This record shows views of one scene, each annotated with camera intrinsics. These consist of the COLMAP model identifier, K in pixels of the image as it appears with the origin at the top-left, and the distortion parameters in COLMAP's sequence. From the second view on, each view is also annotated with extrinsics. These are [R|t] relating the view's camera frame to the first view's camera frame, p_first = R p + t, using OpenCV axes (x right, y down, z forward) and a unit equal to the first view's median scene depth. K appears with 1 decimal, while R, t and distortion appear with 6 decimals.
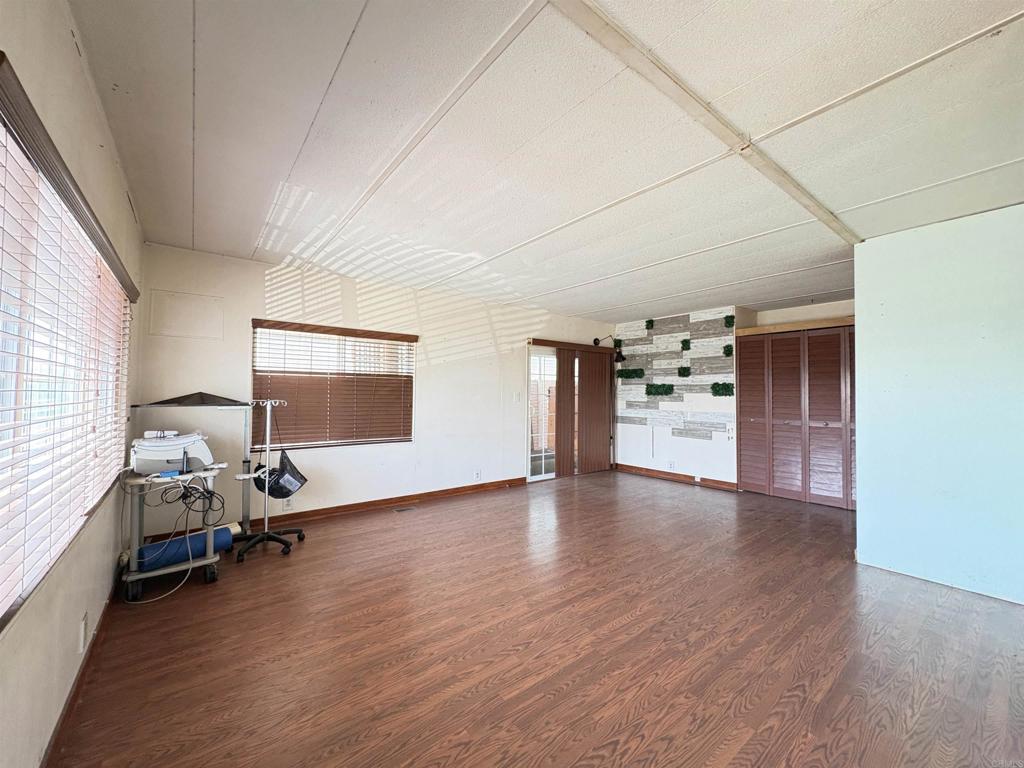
lens RADIAL K [[408.6, 0, 512.4], [0, 408.6, 386.6], [0, 0, 1]] dist [0.000749, 0.000507]
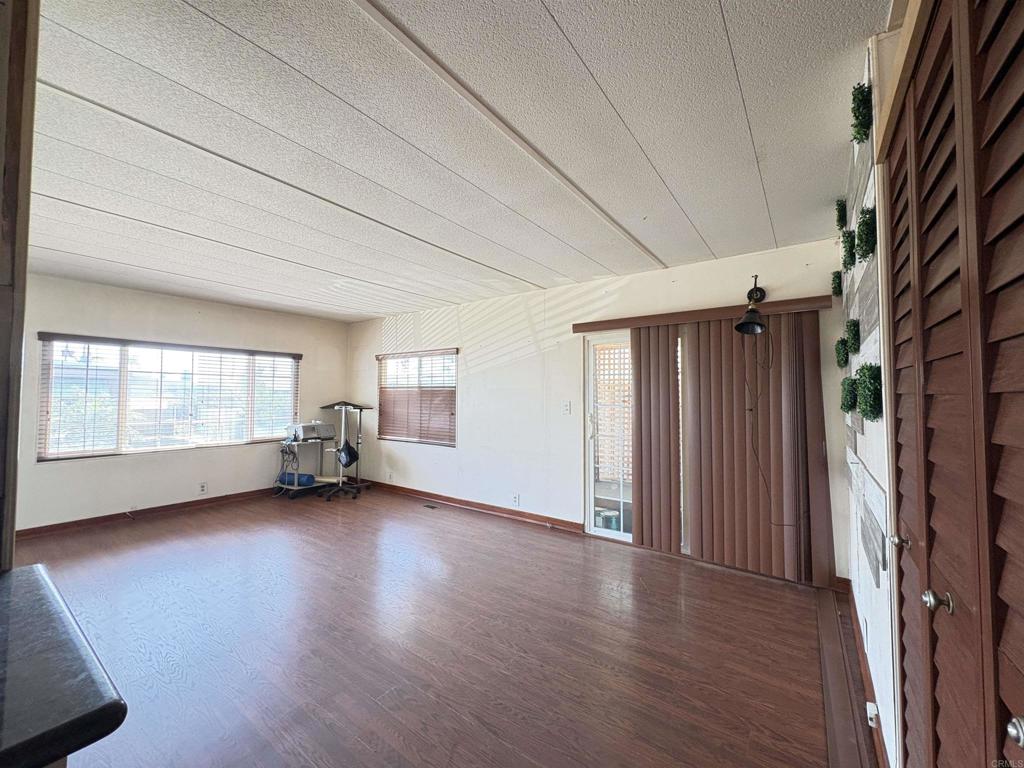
lens RADIAL K [[408.6, 0, 511.5], [0, 408.6, 380.9], [0, 0, 1]] dist [0.000749, 0.000507]
pose [[0.271566, -0.050391, -0.961100, 0.711369], [0.011568, 0.998727, -0.049095, 0.012571], [0.962350, 0.002214, 0.271804, 0.733416]]
